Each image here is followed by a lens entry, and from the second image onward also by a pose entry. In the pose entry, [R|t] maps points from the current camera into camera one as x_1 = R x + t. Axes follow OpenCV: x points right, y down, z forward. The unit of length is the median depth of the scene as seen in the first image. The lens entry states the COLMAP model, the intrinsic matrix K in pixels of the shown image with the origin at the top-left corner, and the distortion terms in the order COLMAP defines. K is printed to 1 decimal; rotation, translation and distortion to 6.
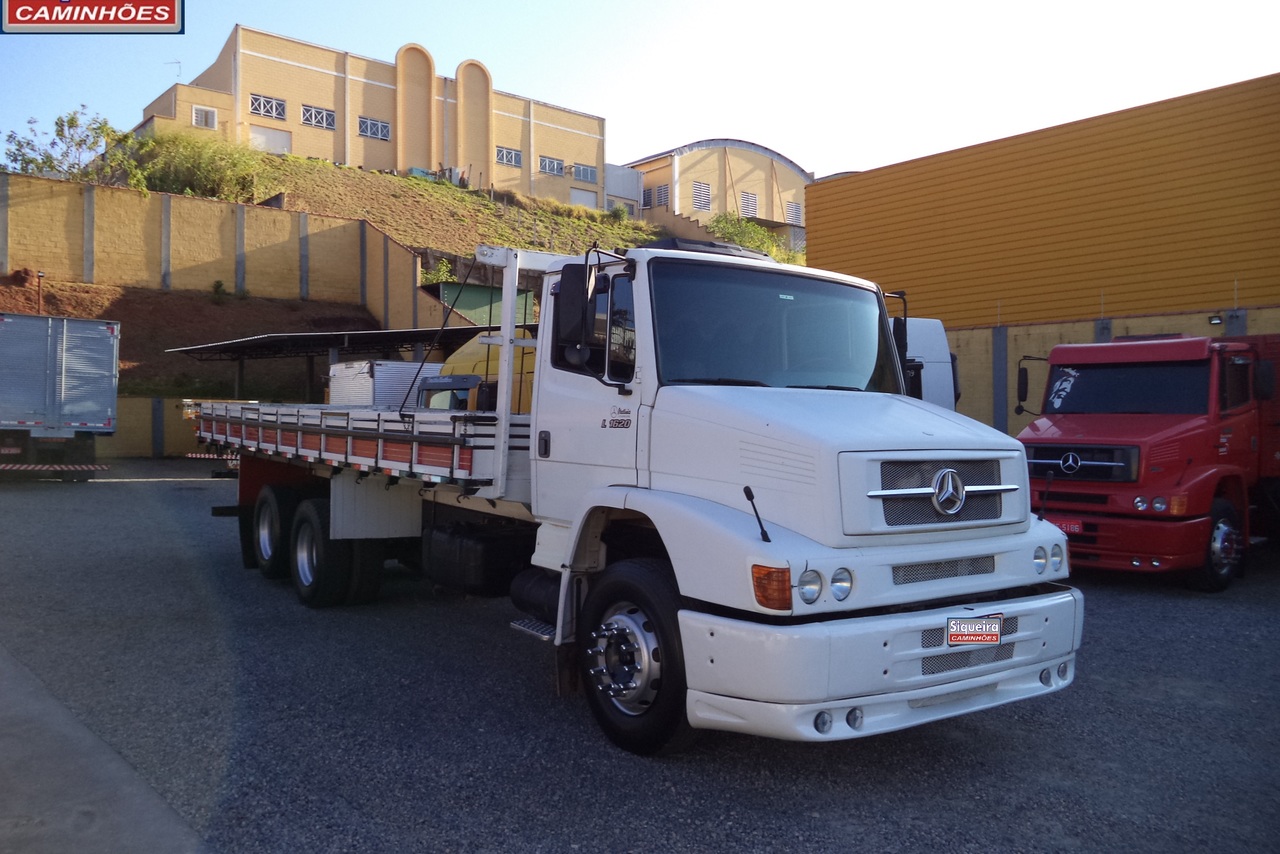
lens RADIAL K [[1030.0, 0, 640.0], [0, 1030.0, 427.0], [0, 0, 1]] dist [-0.036928, 0.003580]
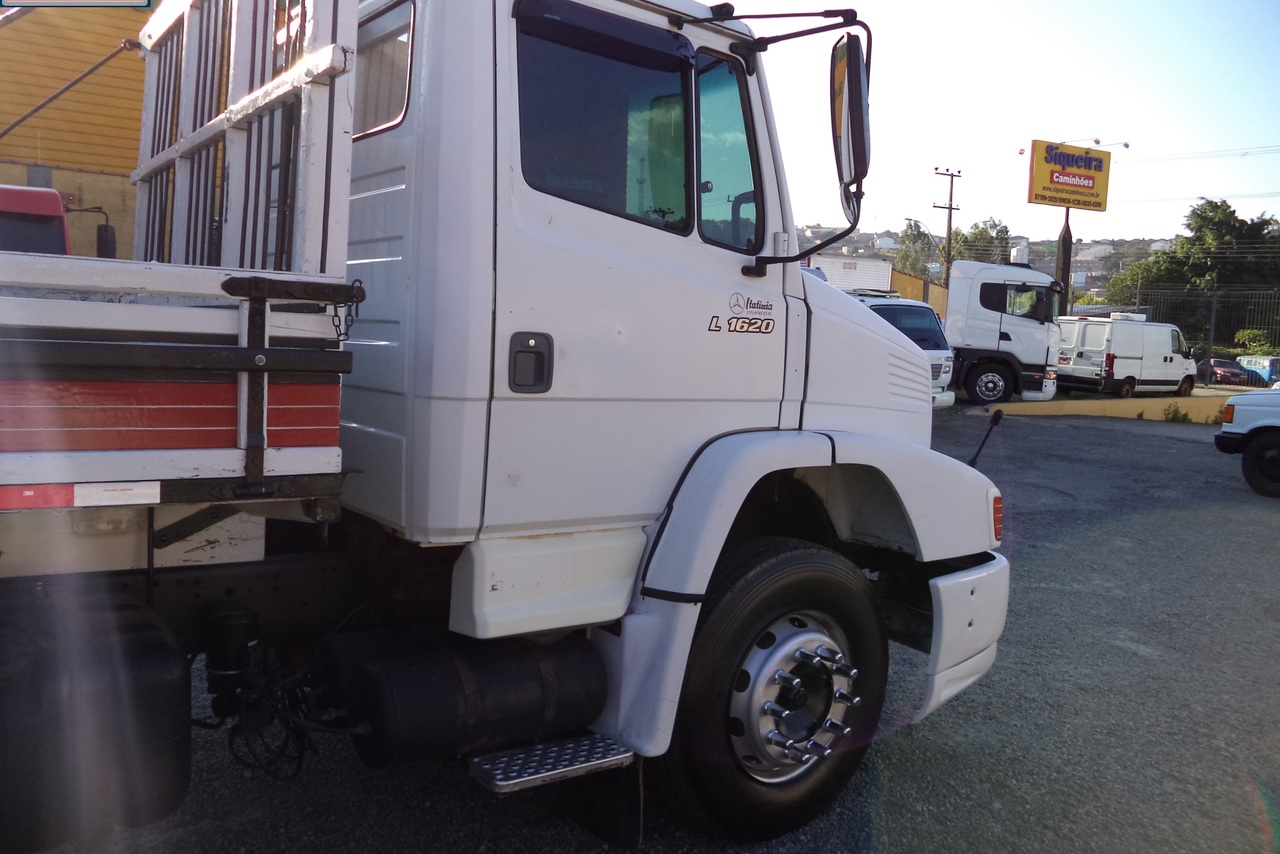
lens RADIAL K [[1030.0, 0, 640.0], [0, 1030.0, 427.0], [0, 0, 1]] dist [-0.036928, 0.003580]
pose [[-0.041854, -0.104386, 0.993656, -0.797271], [-0.039618, 0.993918, 0.102745, -0.004471], [-0.998338, -0.035066, -0.045735, 1.446455]]
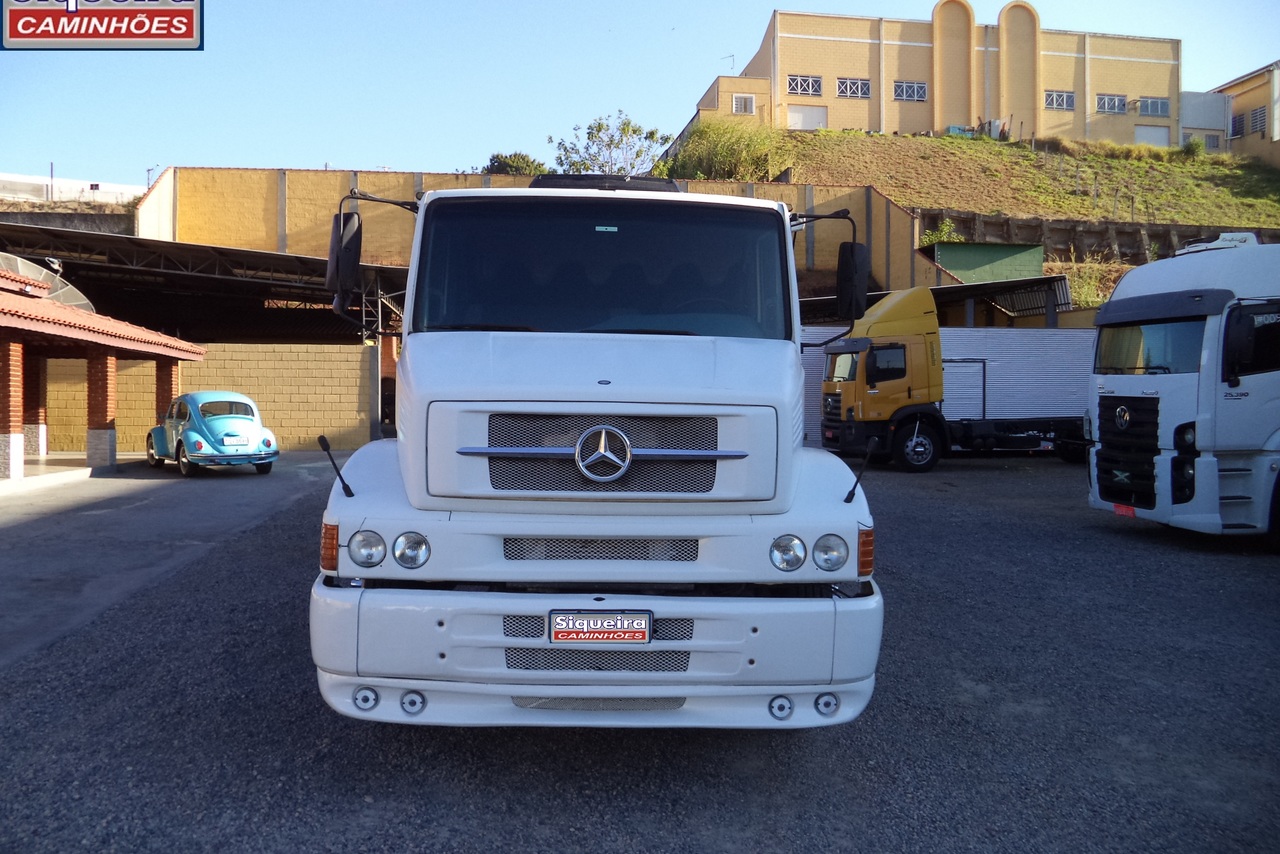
lens RADIAL K [[1030.0, 0, 640.0], [0, 1030.0, 427.0], [0, 0, 1]] dist [-0.036928, 0.003580]
pose [[0.835128, 0.019744, -0.549700, 0.071101], [-0.003493, 0.999526, 0.030593, 0.001579], [0.550044, -0.023628, 0.834801, 0.031172]]
